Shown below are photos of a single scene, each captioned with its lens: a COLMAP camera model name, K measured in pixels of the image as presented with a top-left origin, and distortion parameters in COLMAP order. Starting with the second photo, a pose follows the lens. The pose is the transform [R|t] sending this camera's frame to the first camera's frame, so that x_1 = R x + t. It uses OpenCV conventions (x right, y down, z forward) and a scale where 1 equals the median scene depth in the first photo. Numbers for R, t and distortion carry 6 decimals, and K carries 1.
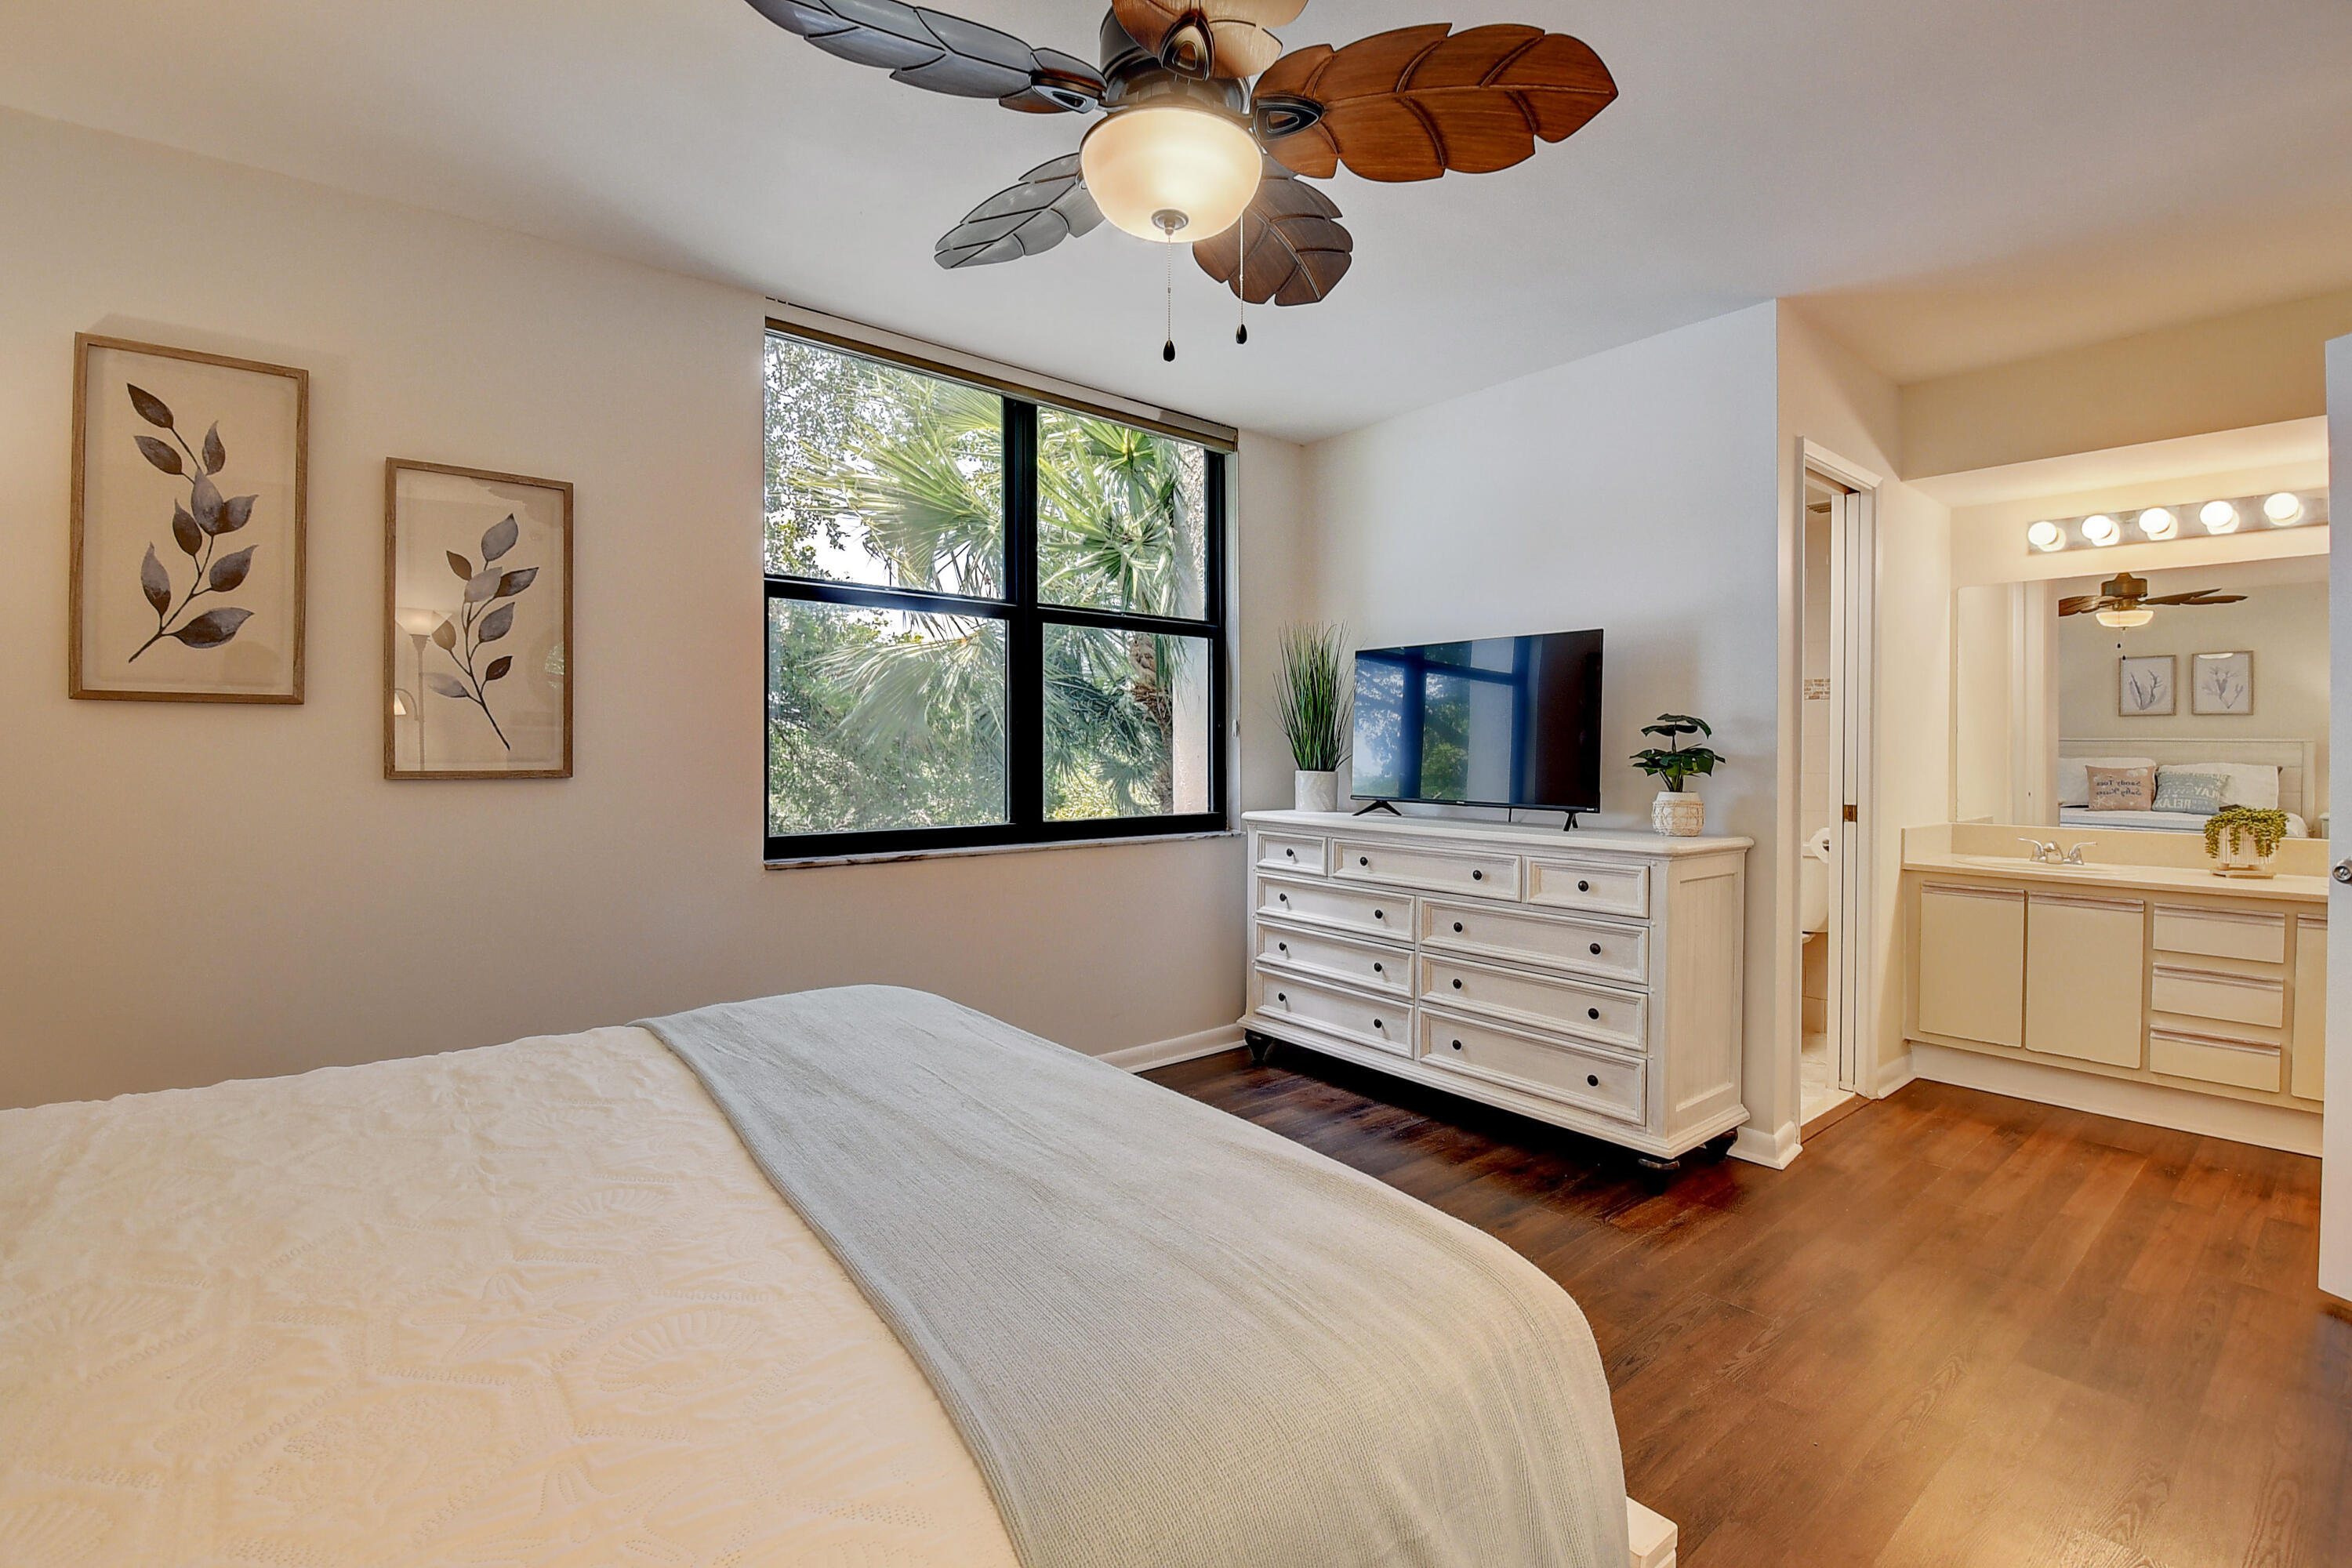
lens RADIAL K [[1064.1, 0, 1167.5], [0, 1064.1, 760.8], [0, 0, 1]] dist [-0.004005, -0.012897]
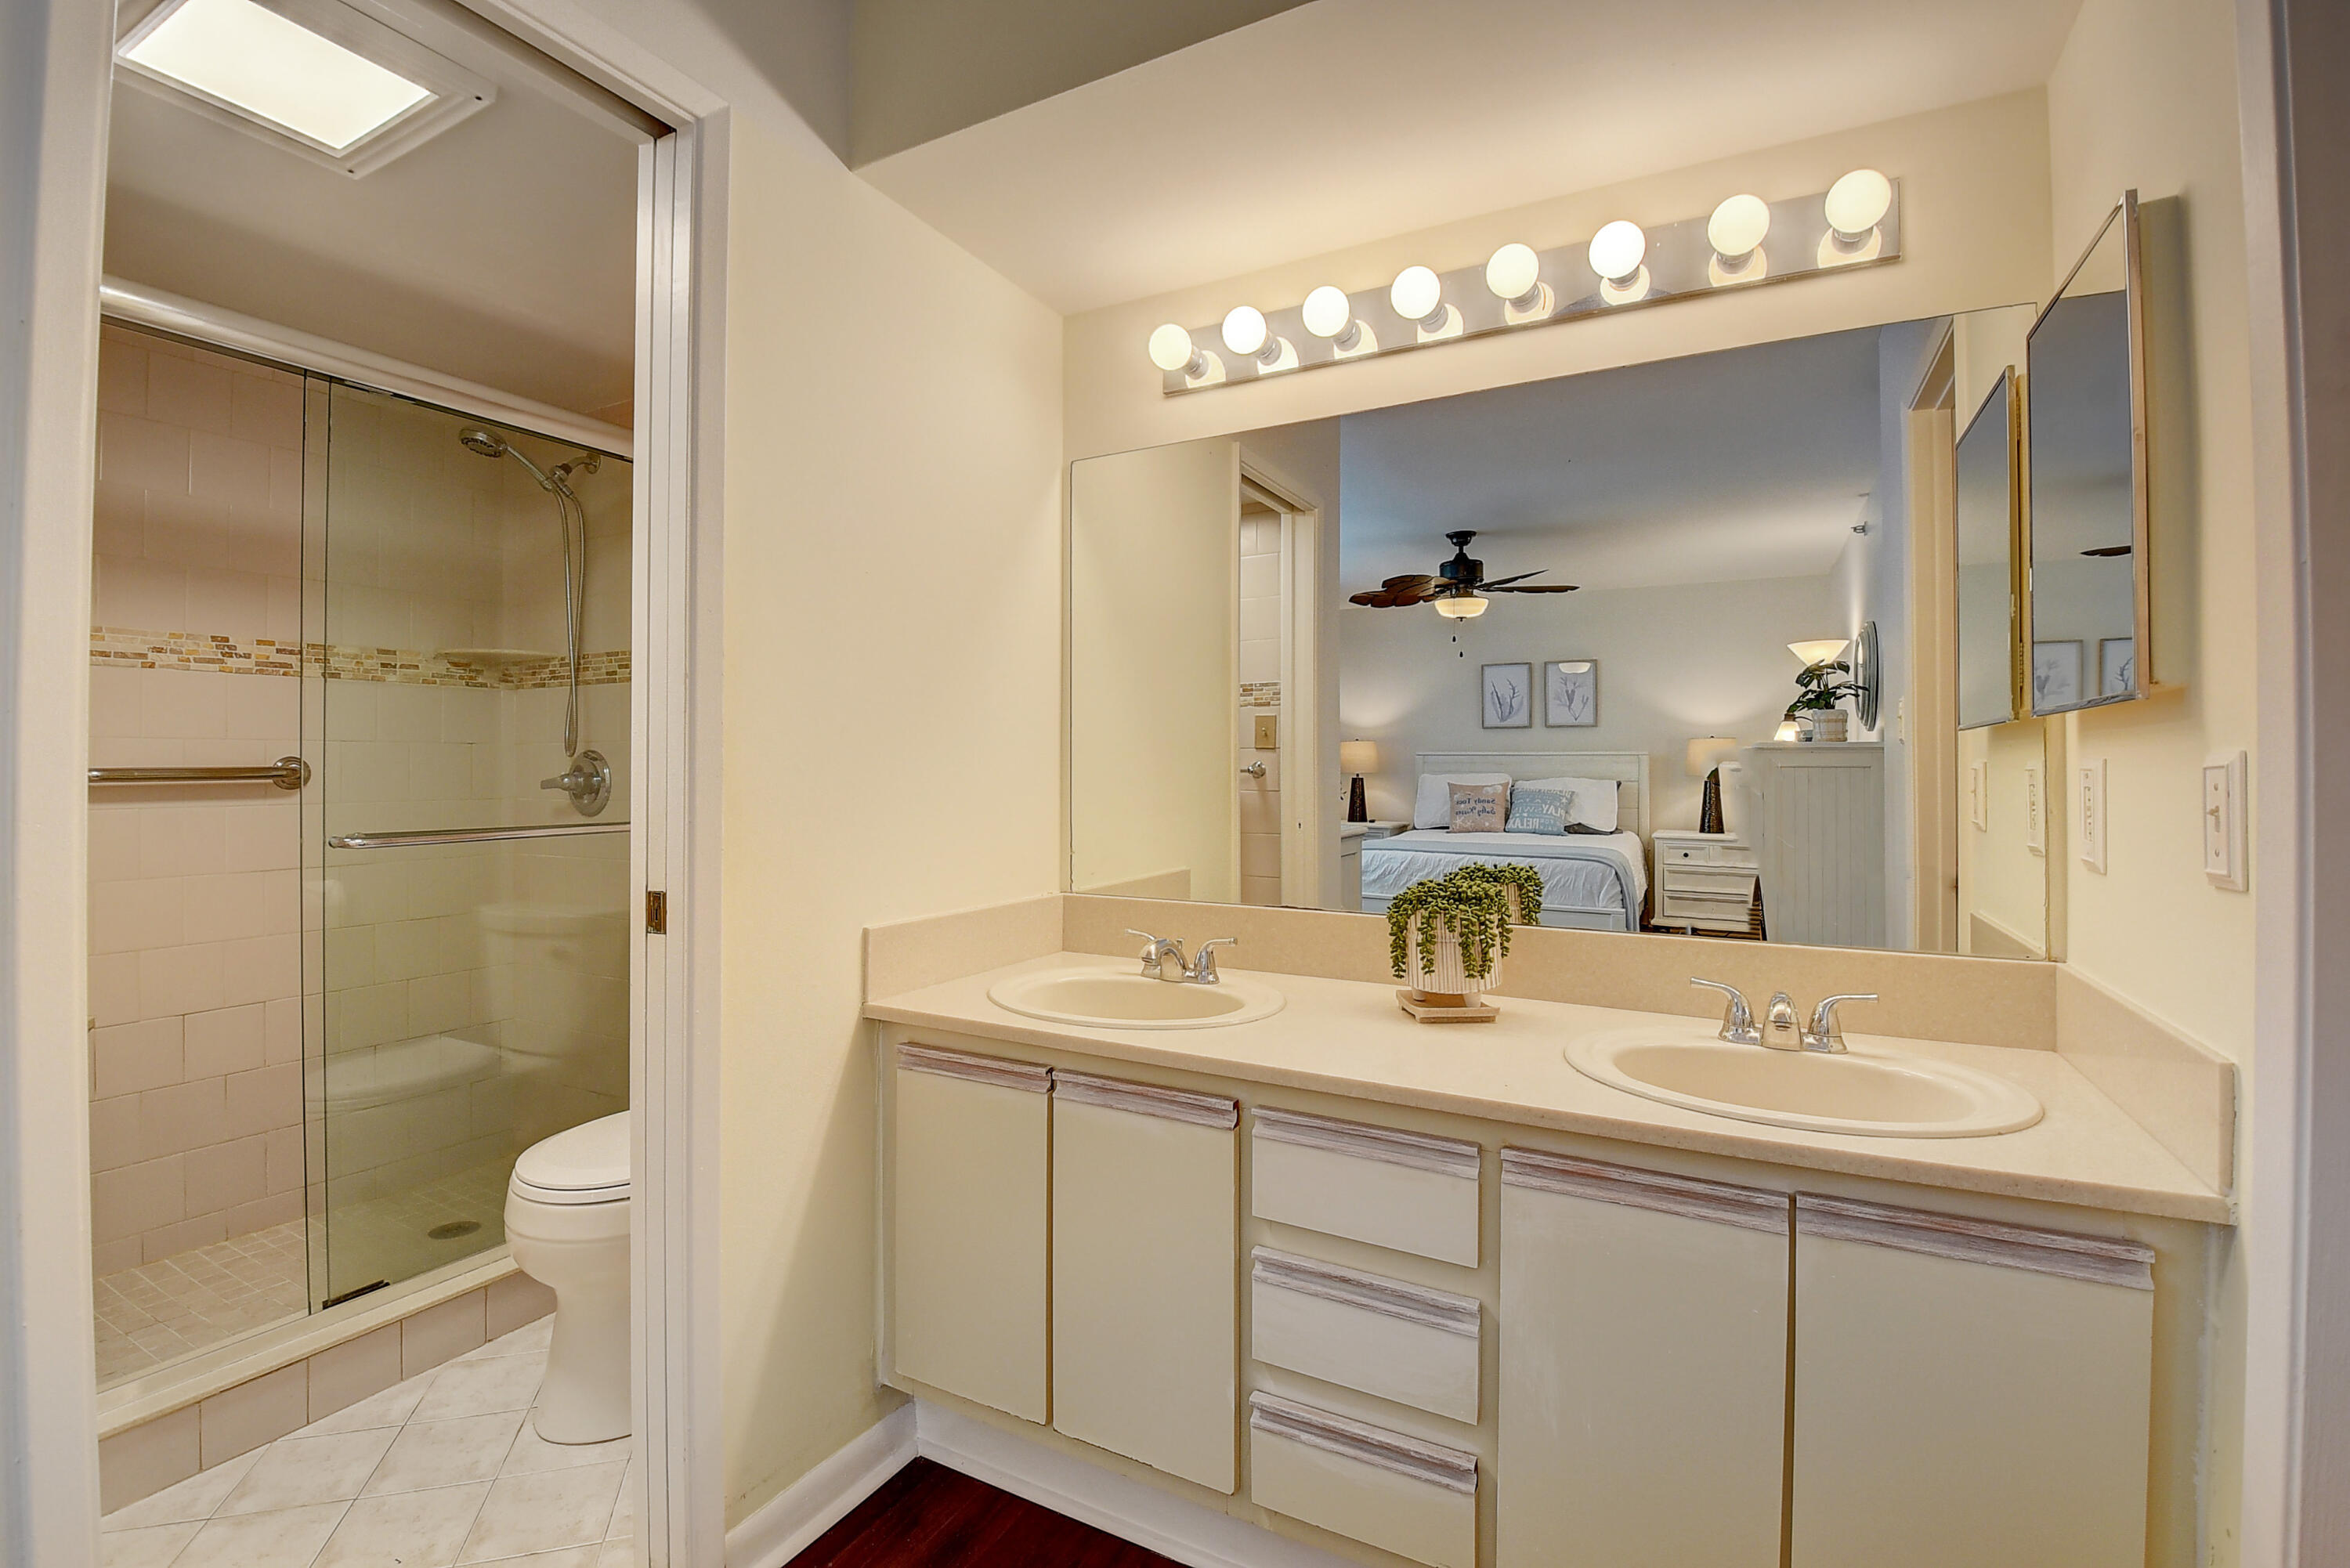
lens RADIAL K [[1063.1, 0, 1166.5], [0, 1063.1, 760.9], [0, 0, 1]] dist [-0.004005, -0.012897]
pose [[0.925391, -0.001004, 0.379013, 0.362808], [0.008294, 0.999811, -0.017602, 0.000331], [-0.378924, 0.019433, 0.925224, 0.297024]]
